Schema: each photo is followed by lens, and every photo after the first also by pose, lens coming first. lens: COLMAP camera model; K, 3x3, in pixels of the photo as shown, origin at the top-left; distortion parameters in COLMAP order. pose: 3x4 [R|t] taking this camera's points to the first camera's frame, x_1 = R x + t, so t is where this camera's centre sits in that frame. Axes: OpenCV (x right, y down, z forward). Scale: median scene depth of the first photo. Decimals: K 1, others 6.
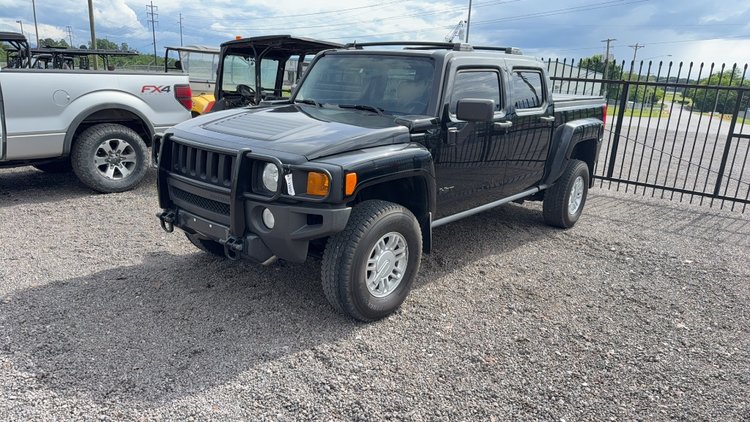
lens RADIAL K [[503.0, 0, 375.0], [0, 503.0, 211.0], [0, 0, 1]] dist [0.075356, -0.109010]
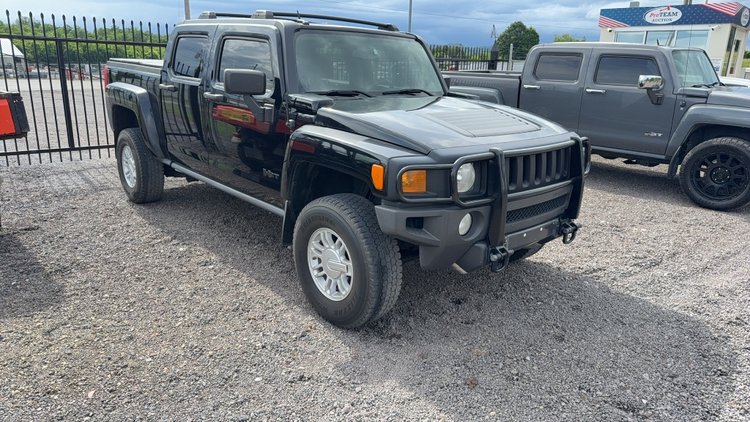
lens RADIAL K [[503.0, 0, 375.0], [0, 503.0, 211.0], [0, 0, 1]] dist [0.075356, -0.109010]
pose [[0.123397, -0.324115, 0.937935, -0.729122], [0.225841, 0.929529, 0.291498, -0.206168], [-0.966317, 0.175854, 0.187900, 0.650182]]
